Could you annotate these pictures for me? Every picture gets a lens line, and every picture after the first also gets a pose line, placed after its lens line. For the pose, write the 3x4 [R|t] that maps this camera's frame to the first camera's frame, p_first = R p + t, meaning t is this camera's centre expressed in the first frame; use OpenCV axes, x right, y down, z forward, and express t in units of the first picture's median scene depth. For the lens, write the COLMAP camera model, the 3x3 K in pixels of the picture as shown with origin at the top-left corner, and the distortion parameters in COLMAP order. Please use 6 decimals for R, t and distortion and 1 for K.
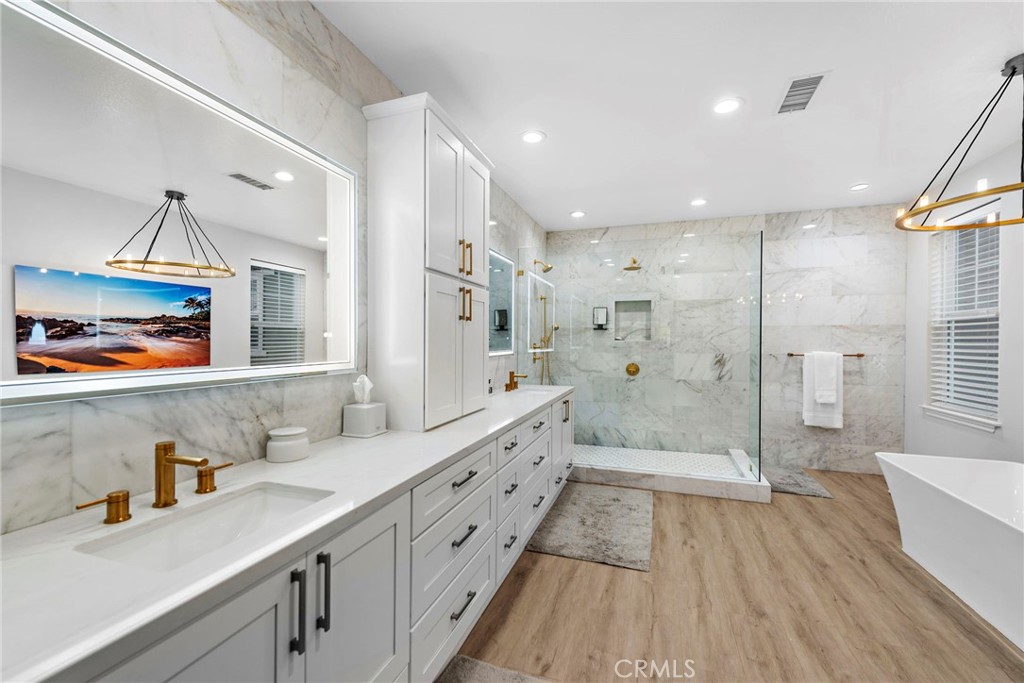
lens RADIAL K [[415.1, 0, 517.3], [0, 415.1, 338.4], [0, 0, 1]] dist [0.004613, -0.000456]
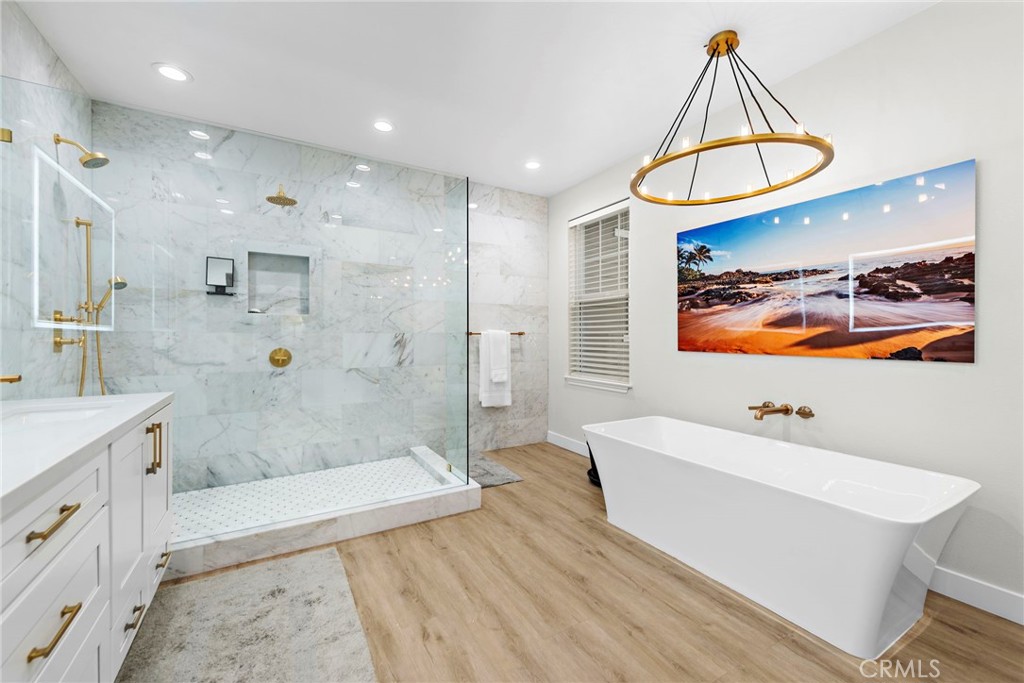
lens RADIAL K [[415.1, 0, 517.3], [0, 415.1, 338.4], [0, 0, 1]] dist [0.004613, -0.000456]
pose [[0.654023, -0.008378, 0.756428, 0.026928], [-0.004579, 0.999877, 0.015033, 0.036845], [-0.756460, -0.013296, 0.653904, 0.320406]]
